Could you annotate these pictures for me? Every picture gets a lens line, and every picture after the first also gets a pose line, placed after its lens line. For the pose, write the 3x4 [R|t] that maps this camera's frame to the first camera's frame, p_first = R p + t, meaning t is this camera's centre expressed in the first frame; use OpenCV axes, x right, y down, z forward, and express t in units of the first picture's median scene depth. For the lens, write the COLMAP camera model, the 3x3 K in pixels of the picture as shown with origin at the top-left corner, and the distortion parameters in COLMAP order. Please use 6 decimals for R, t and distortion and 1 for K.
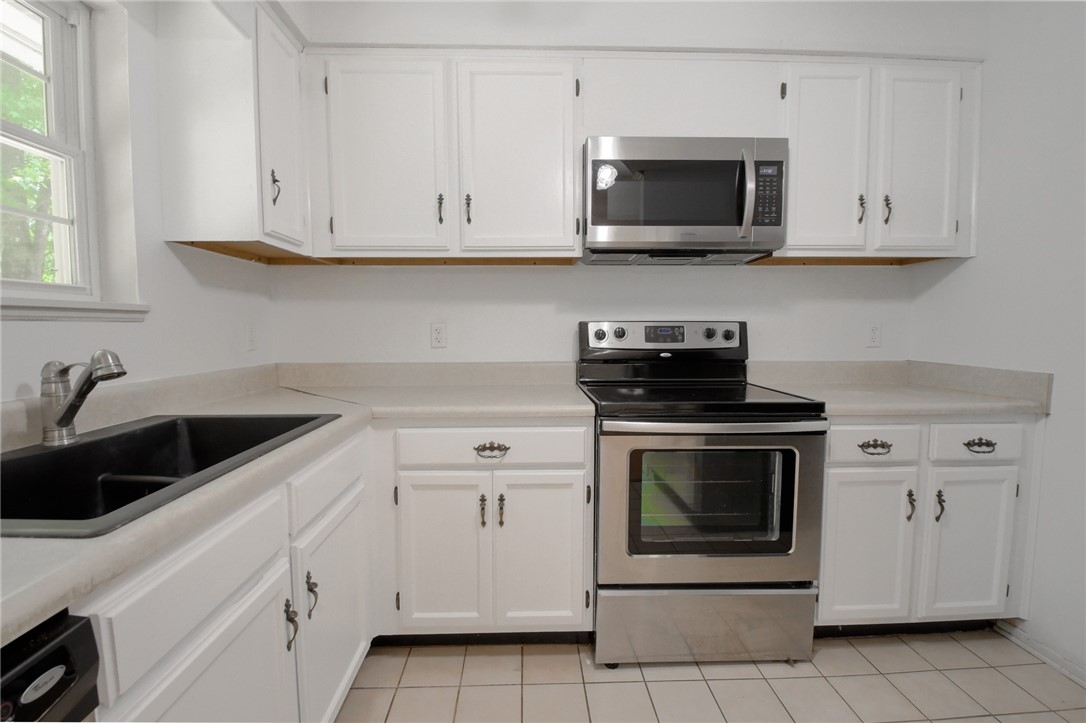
lens RADIAL K [[485.7, 0, 543.9], [0, 485.7, 357.3], [0, 0, 1]] dist [0.002931, -0.014218]
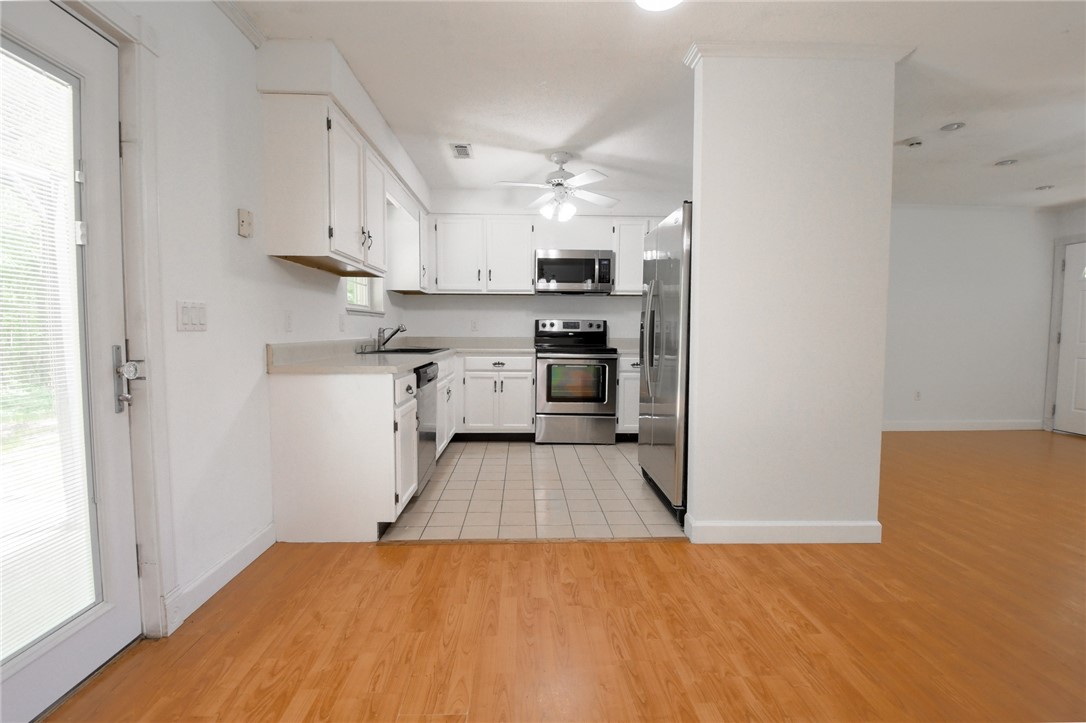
lens RADIAL K [[485.7, 0, 542.8], [0, 485.7, 363.0], [0, 0, 1]] dist [0.002931, -0.014218]
pose [[0.999965, 0.008339, -0.000296, 0.143263], [-0.008338, 0.999960, 0.003090, 0.164759], [0.000321, -0.003088, 0.999995, -1.742783]]
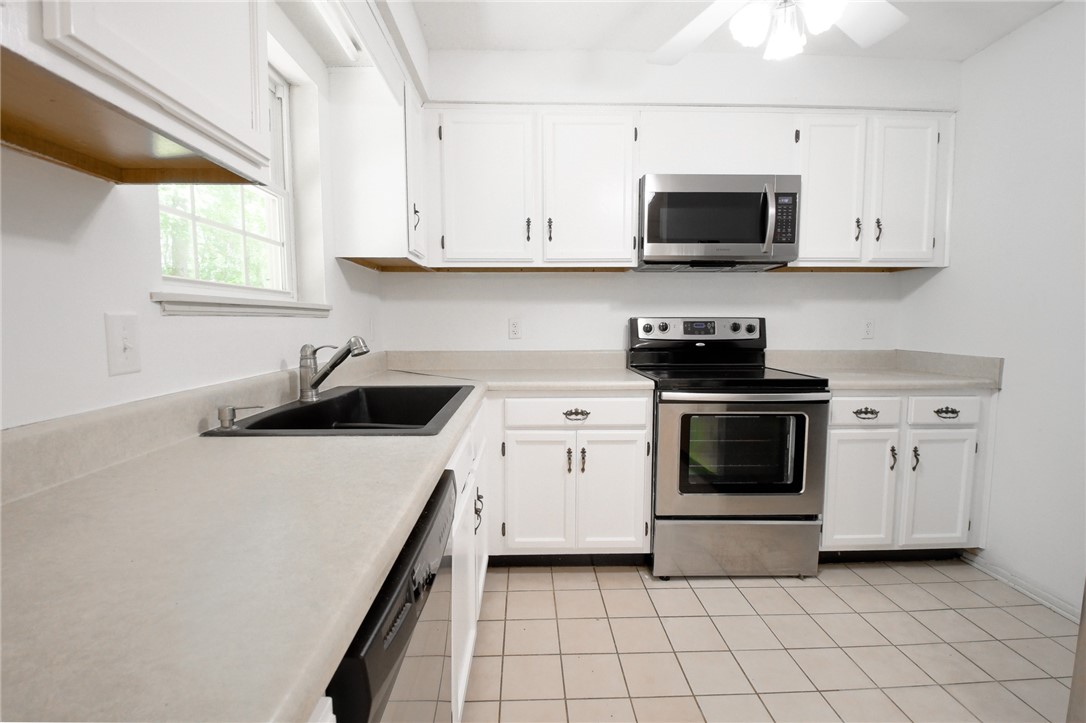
lens RADIAL K [[485.7, 0, 544.3], [0, 485.7, 357.9], [0, 0, 1]] dist [0.002931, -0.014218]
pose [[0.999997, 0.001340, -0.002116, -0.185478], [-0.001318, 0.999945, 0.010392, 0.021404], [0.002130, -0.010389, 0.999944, -0.312759]]
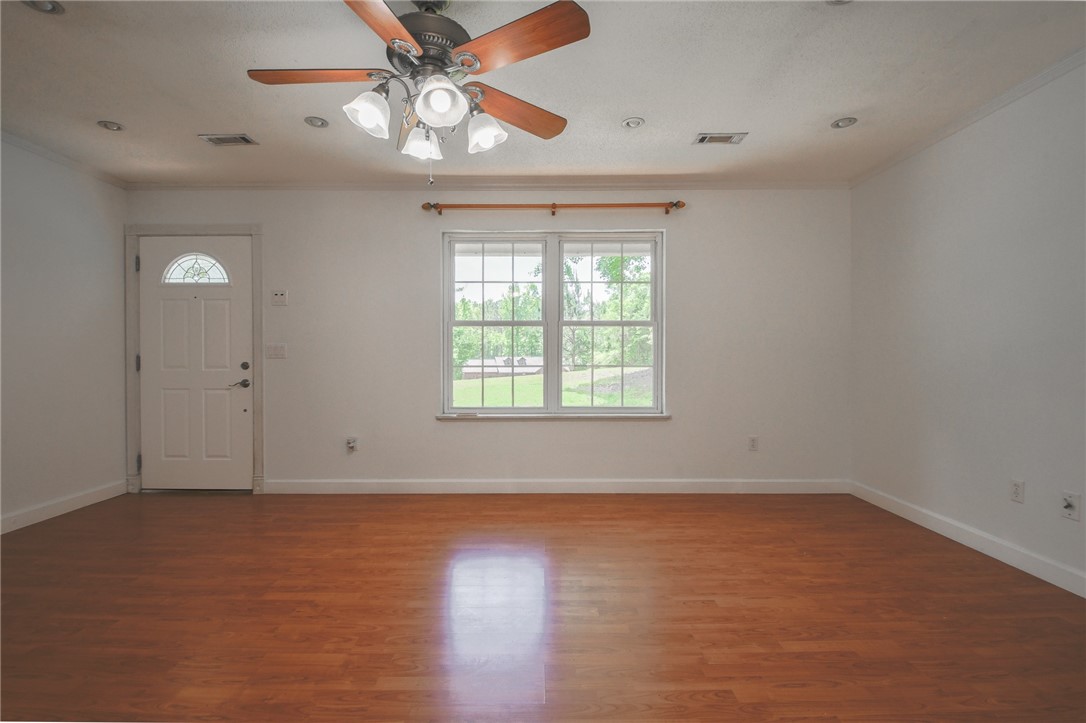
lens RADIAL K [[485.7, 0, 545.5], [0, 485.7, 360.7], [0, 0, 1]] dist [0.002931, -0.014218]
pose [[0.041589, -0.006114, 0.999116, 1.296110], [0.064197, 0.997931, 0.003434, 0.090535], [-0.997070, 0.063997, 0.041896, -0.649386]]
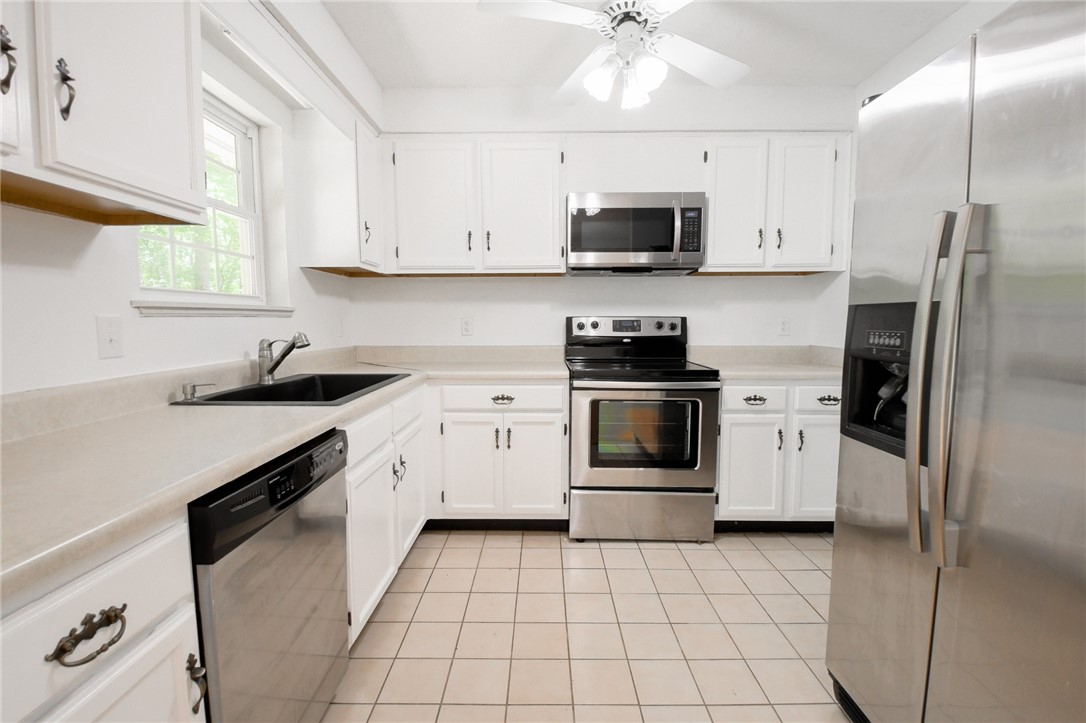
lens RADIAL K [[485.7, 0, 544.8], [0, 485.7, 357.7], [0, 0, 1]] dist [0.002931, -0.014218]
pose [[0.999197, 0.004041, -0.039864, 0.085687], [-0.003458, 0.999886, 0.014696, 0.031898], [0.039919, -0.014546, 0.999097, -0.530641]]
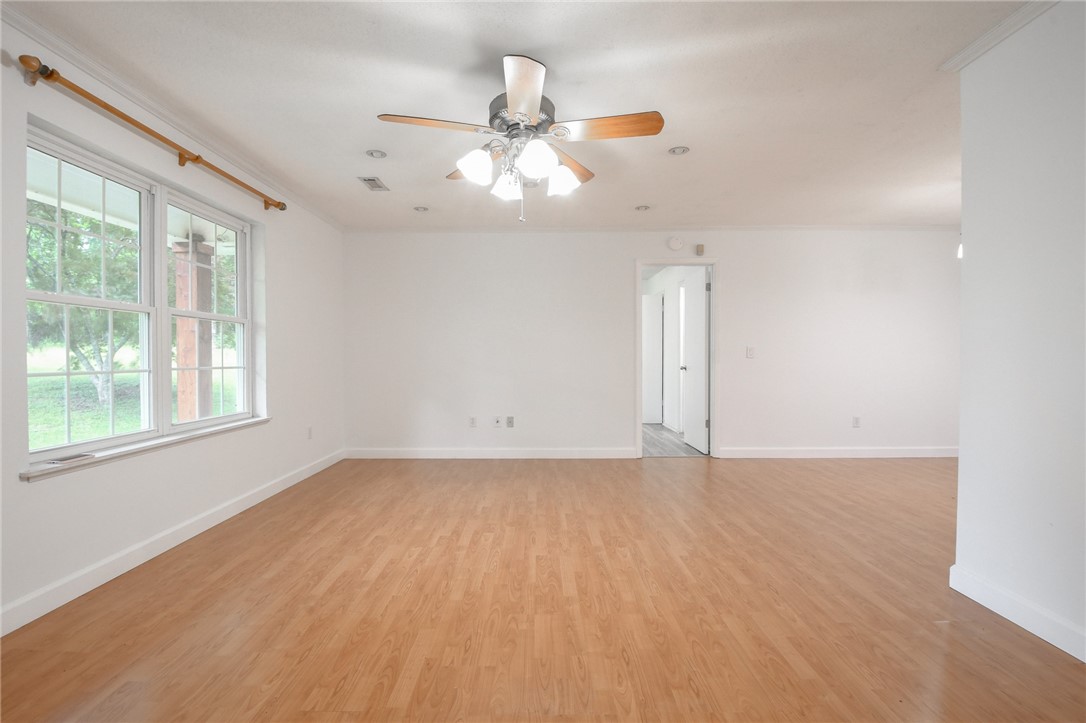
lens RADIAL K [[485.7, 0, 539.6], [0, 485.7, 365.5], [0, 0, 1]] dist [0.002931, -0.014218]
pose [[-0.999050, 0.002760, 0.043503, 2.226614], [0.006319, 0.996622, 0.081887, -0.014286], [-0.043130, 0.082084, -0.995692, 0.963622]]
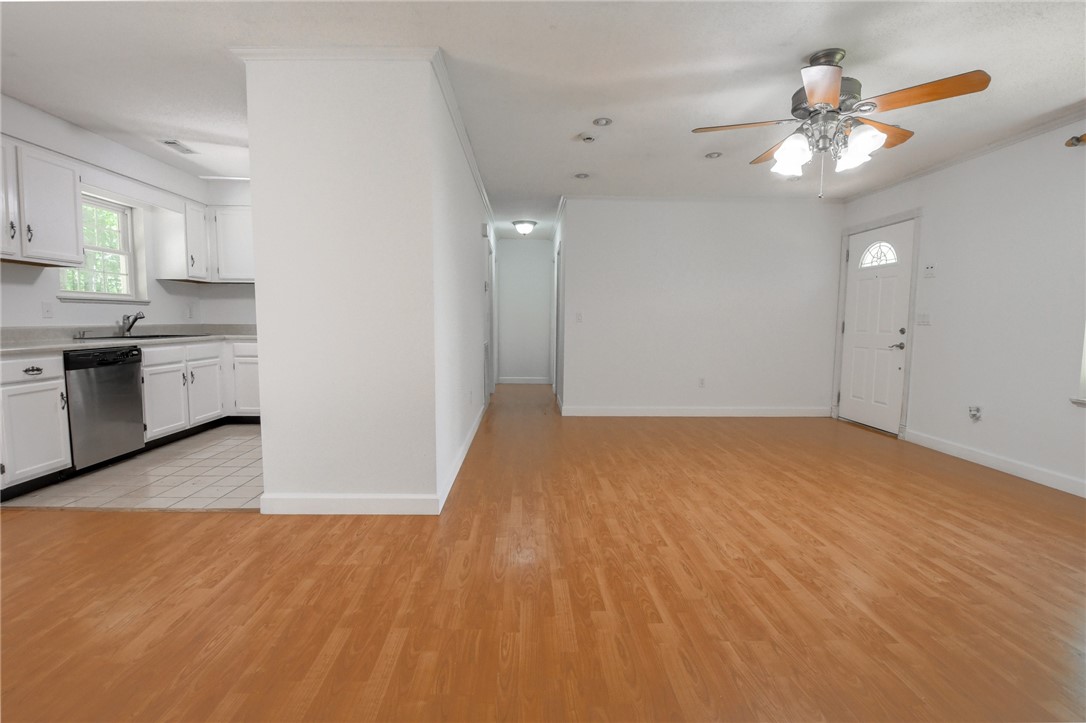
lens RADIAL K [[485.7, 0, 541.2], [0, 485.7, 358.2], [0, 0, 1]] dist [0.002931, -0.014218]
pose [[0.999904, 0.012350, -0.006255, 1.512350], [-0.012266, 0.999837, 0.013283, 0.170015], [0.006418, -0.013205, 0.999892, -1.845726]]
